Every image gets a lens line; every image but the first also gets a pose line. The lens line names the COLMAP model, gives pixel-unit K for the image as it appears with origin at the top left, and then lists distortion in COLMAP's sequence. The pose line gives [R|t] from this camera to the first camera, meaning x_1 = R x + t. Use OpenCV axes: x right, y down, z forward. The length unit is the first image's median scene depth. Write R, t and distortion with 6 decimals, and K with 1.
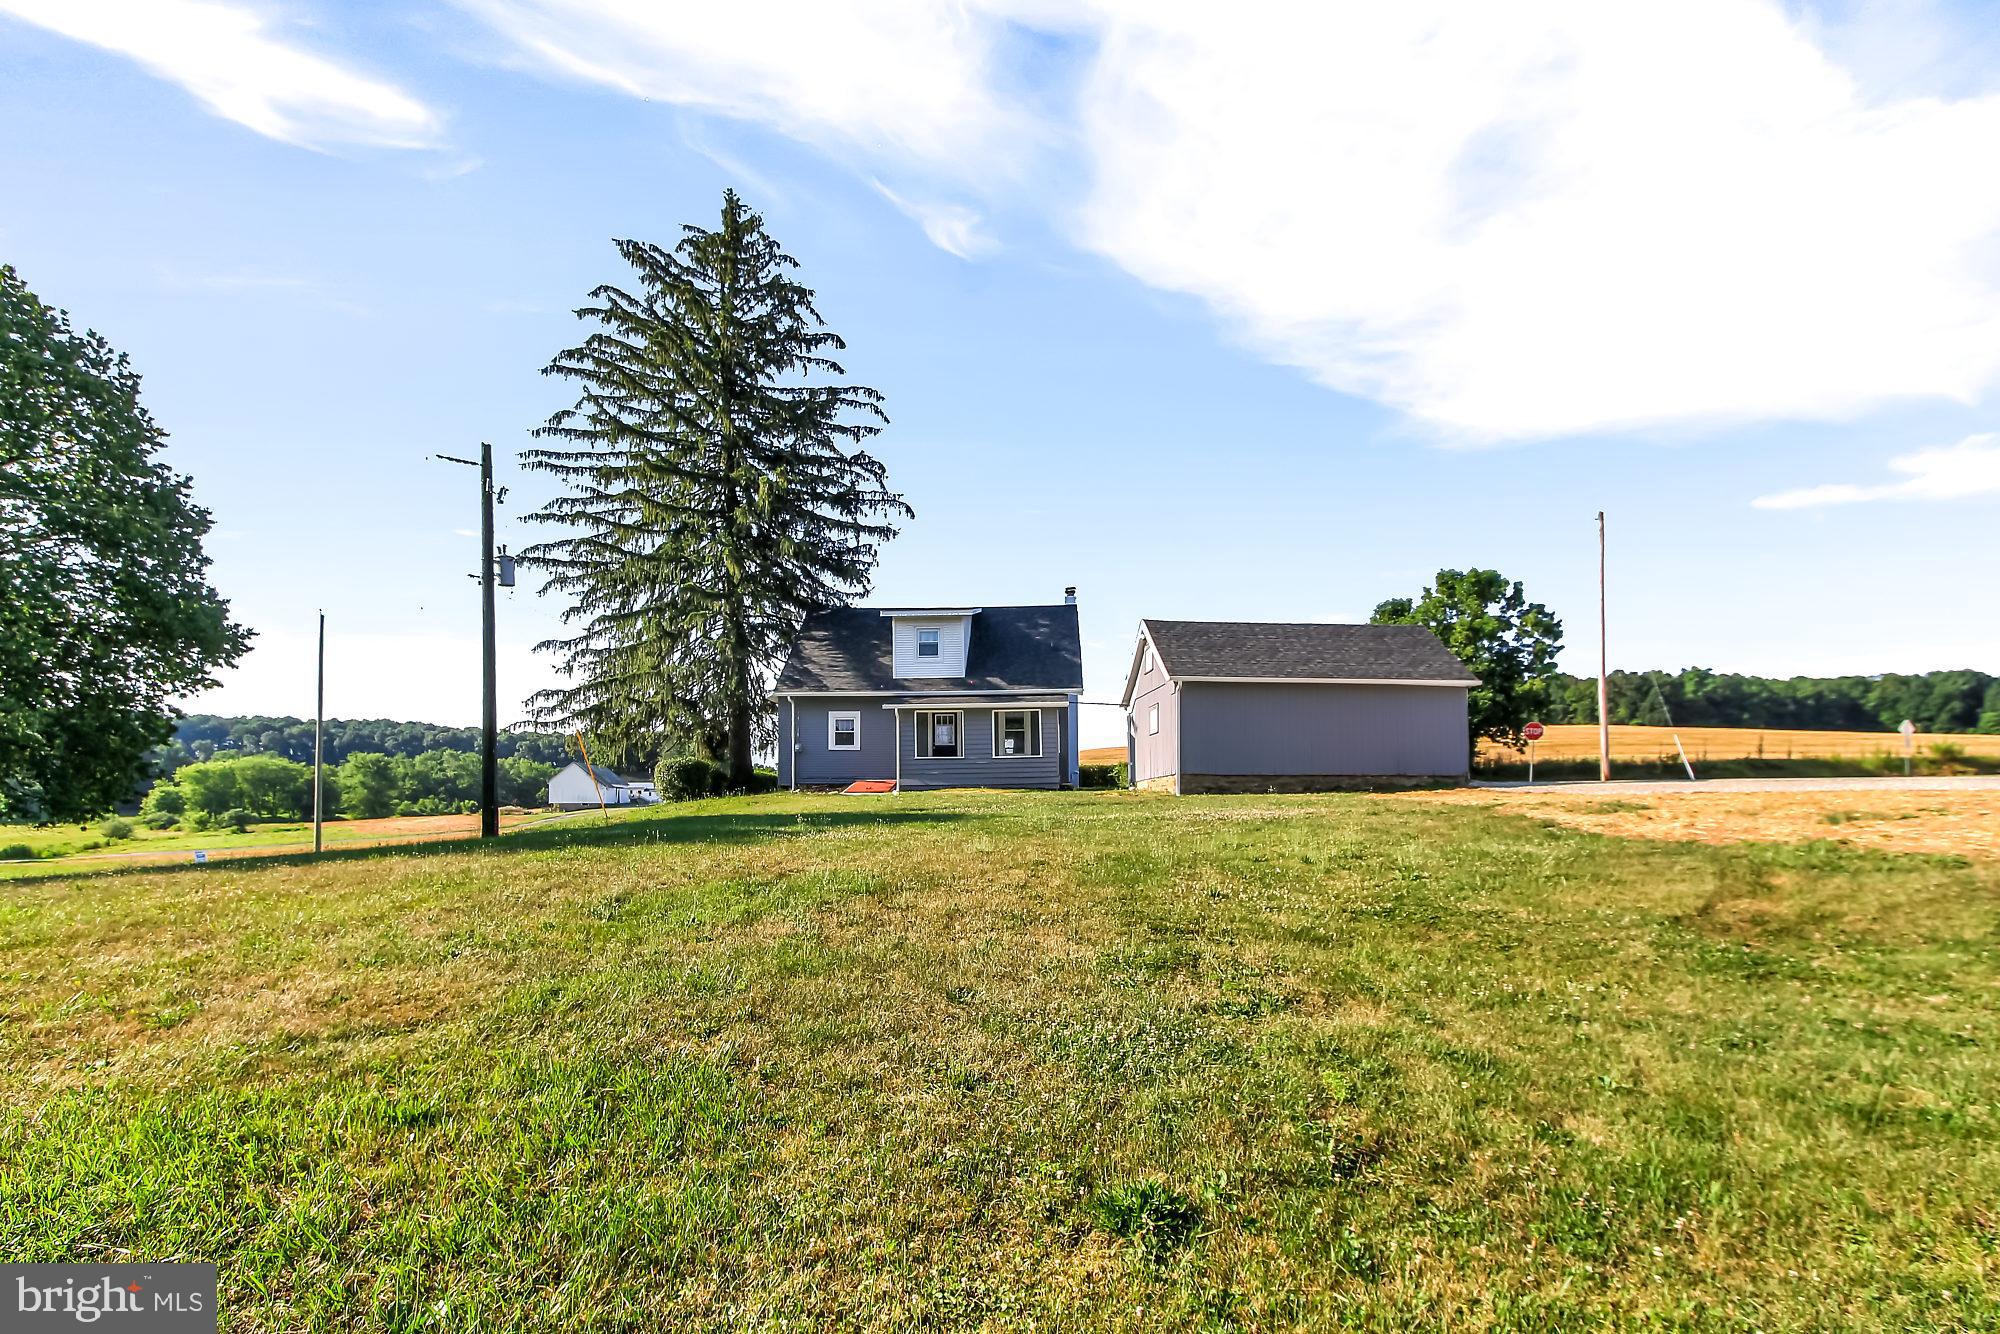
lens RADIAL K [[986.7, 0, 1005.1], [0, 986.7, 764.0], [0, 0, 1]] dist [0.000627, 0.020525]
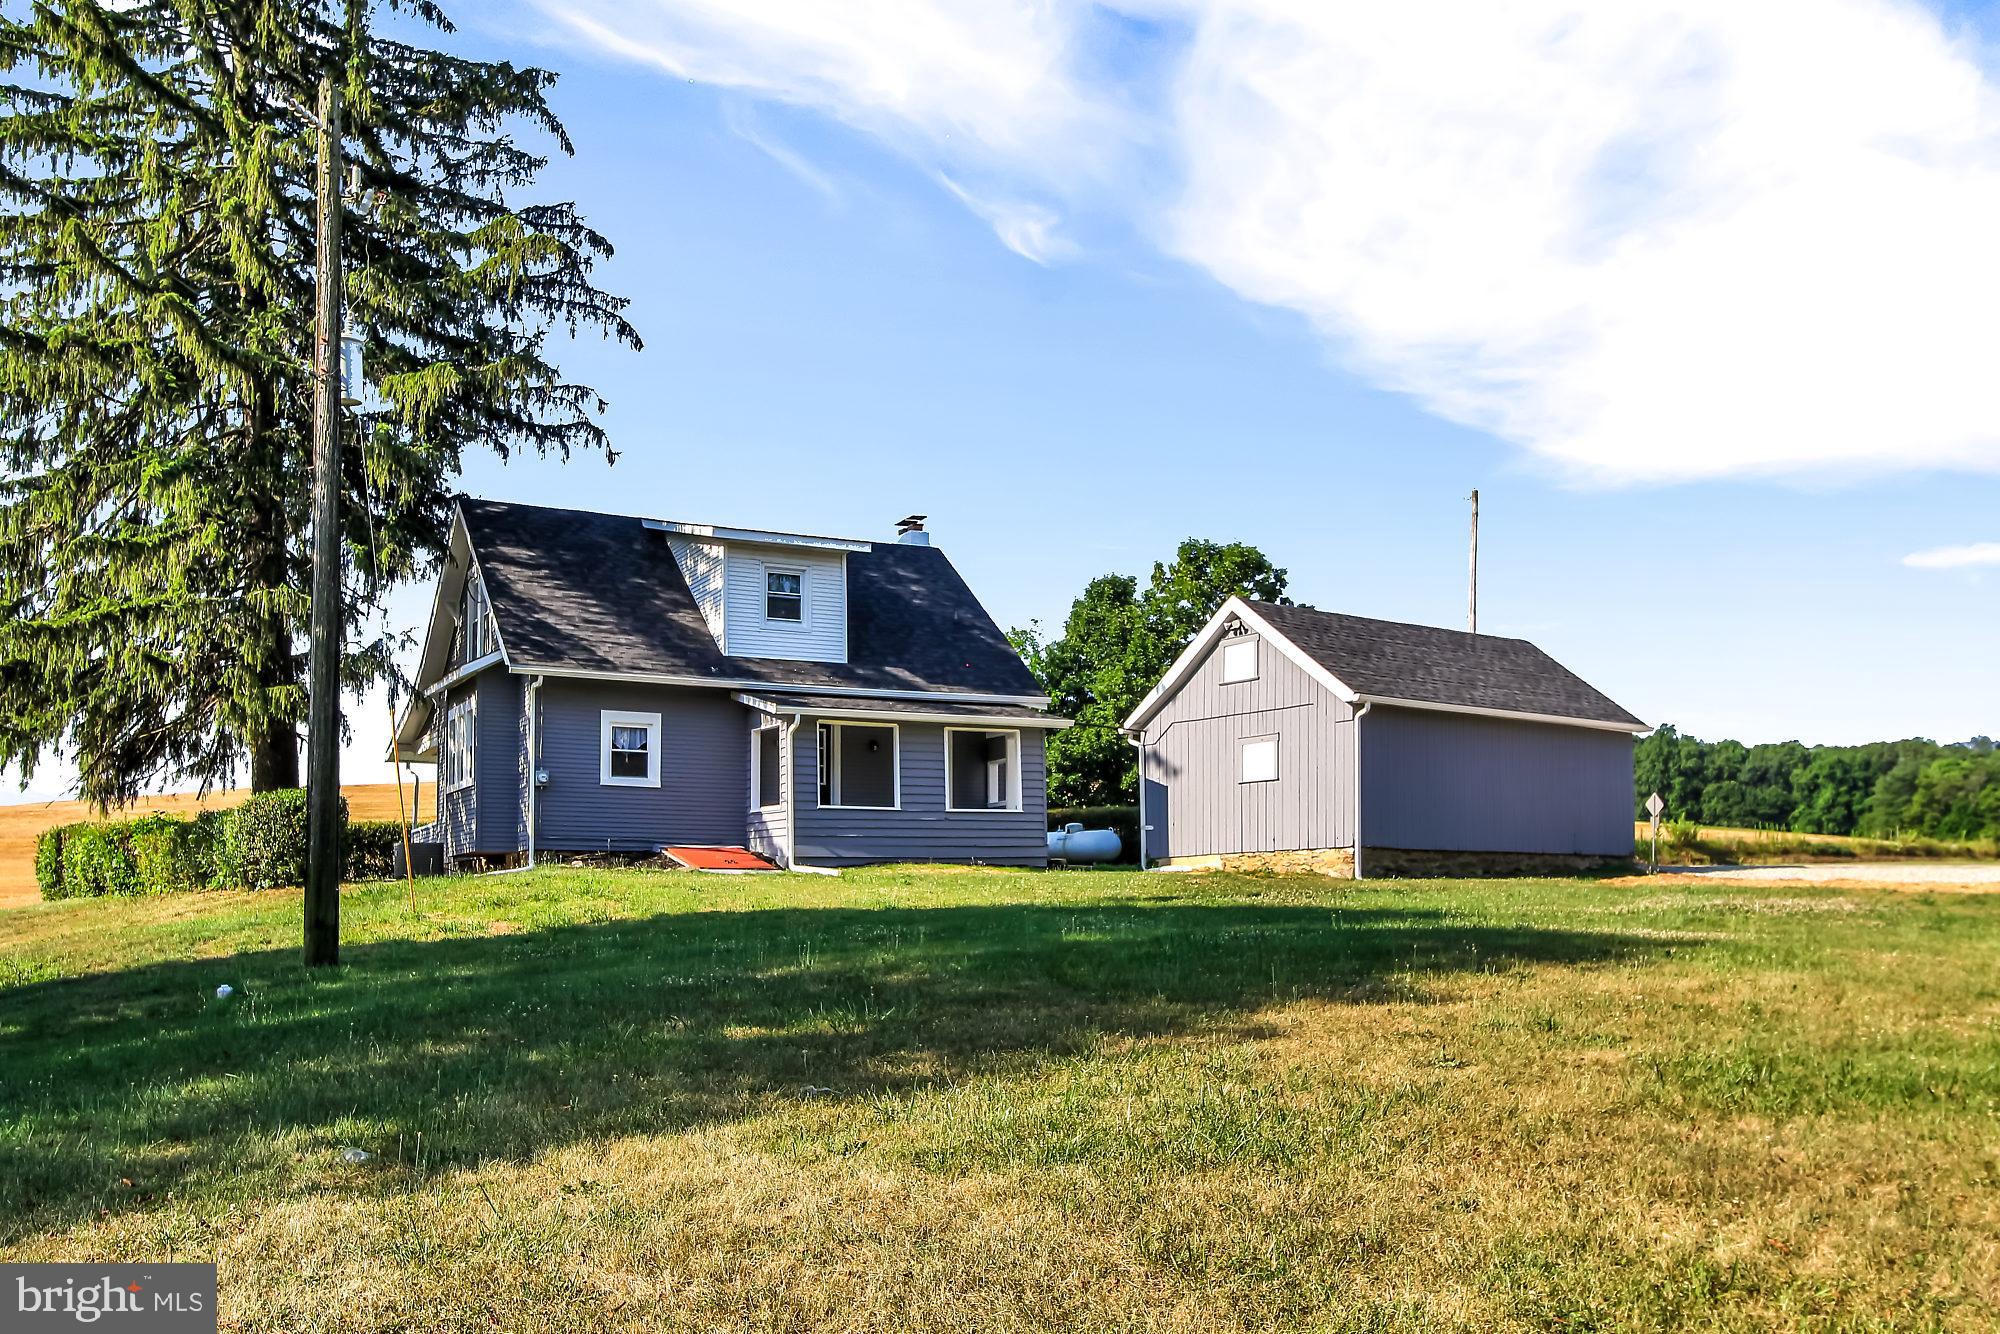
lens RADIAL K [[1872.0, 0, 1000.7], [0, 1872.0, 841.5], [0, 0, 1]] dist [-0.008814, 0.057721]
pose [[0.851266, 0.024936, 0.524142, -0.512784], [-0.026284, 0.999643, -0.004870, 0.014756], [-0.524076, -0.009631, 0.851617, 0.058124]]
